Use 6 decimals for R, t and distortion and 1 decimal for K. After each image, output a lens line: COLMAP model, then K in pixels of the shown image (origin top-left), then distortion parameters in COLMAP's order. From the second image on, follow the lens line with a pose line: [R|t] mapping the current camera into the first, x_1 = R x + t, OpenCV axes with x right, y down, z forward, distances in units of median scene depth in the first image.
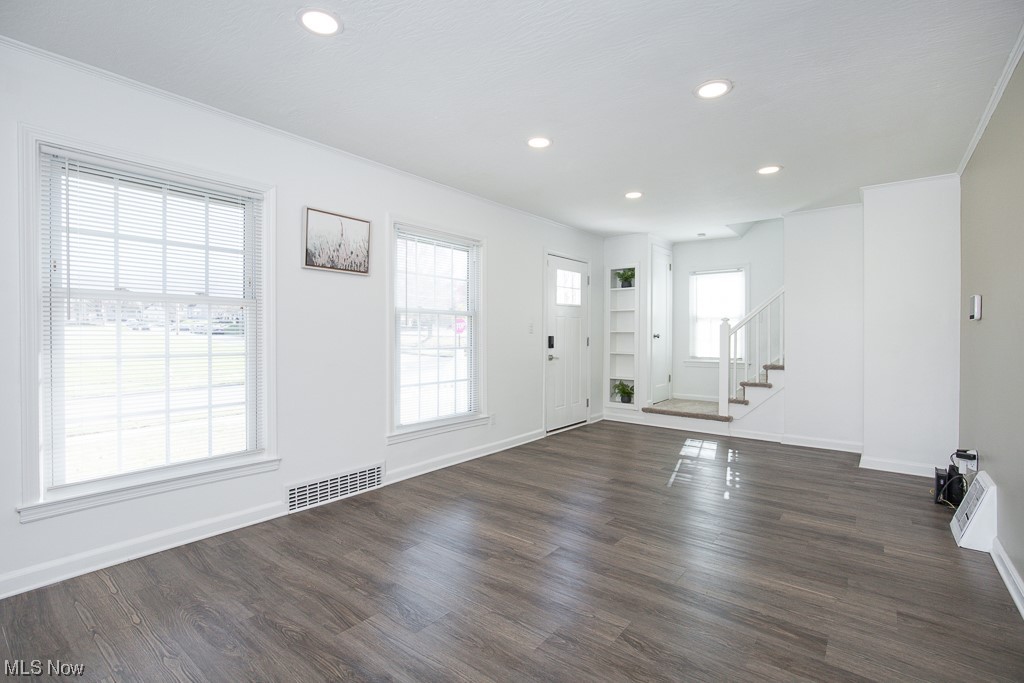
lens RADIAL K [[470.5, 0, 513.0], [0, 470.5, 340.0], [0, 0, 1]] dist [-0.003299, -0.000013]
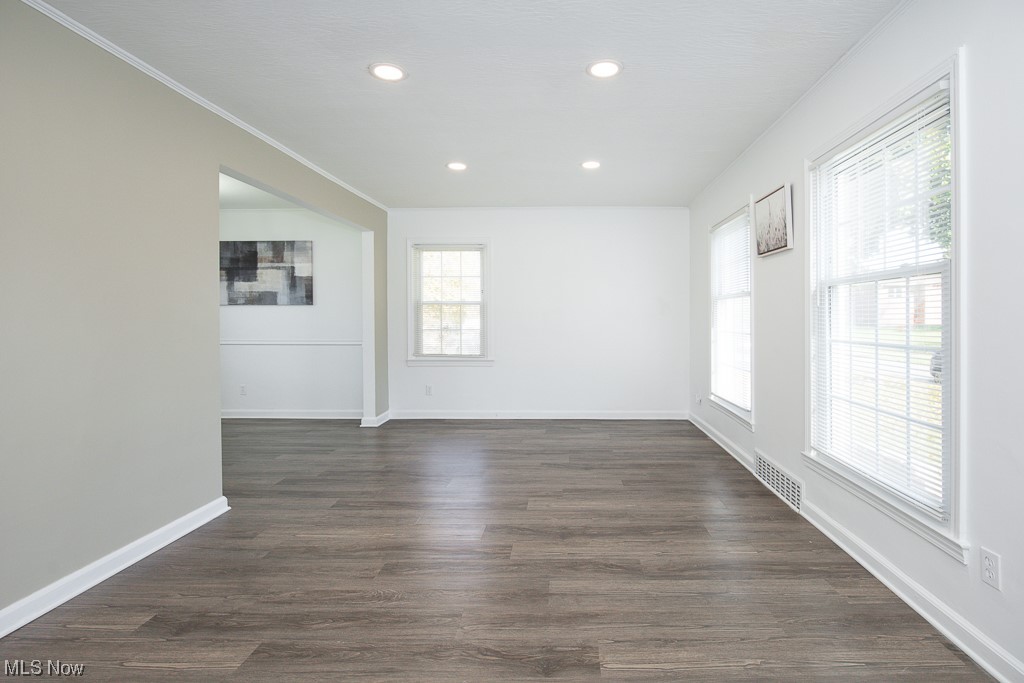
lens RADIAL K [[507.4, 0, 561.1], [0, 507.4, 321.0], [0, 0, 1]] dist [-0.001649, -0.000142]
pose [[-0.798280, 0.003062, -0.602278, 0.358725], [-0.003441, 0.999948, 0.009645, -0.008536], [0.602276, 0.009771, -0.798228, 0.948579]]
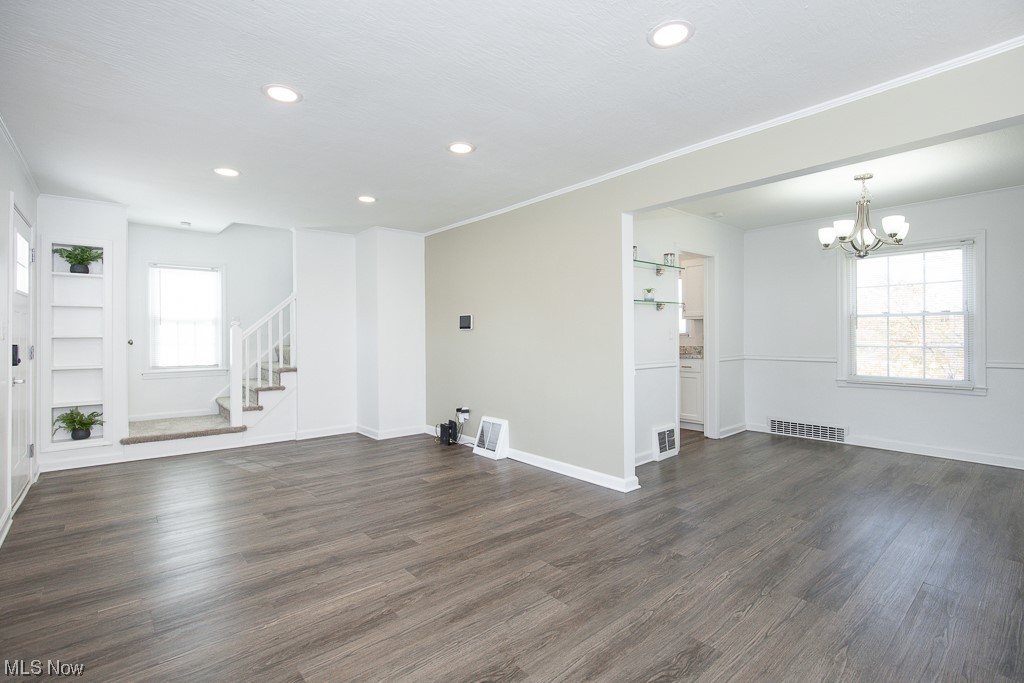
lens RADIAL K [[470.5, 0, 513.0], [0, 470.5, 340.0], [0, 0, 1]] dist [-0.003299, -0.000013]
pose [[0.205063, -0.011319, 0.978683, -0.364660], [0.015753, 0.999842, 0.008263, -0.010106], [-0.978622, 0.013723, 0.205209, 0.278186]]
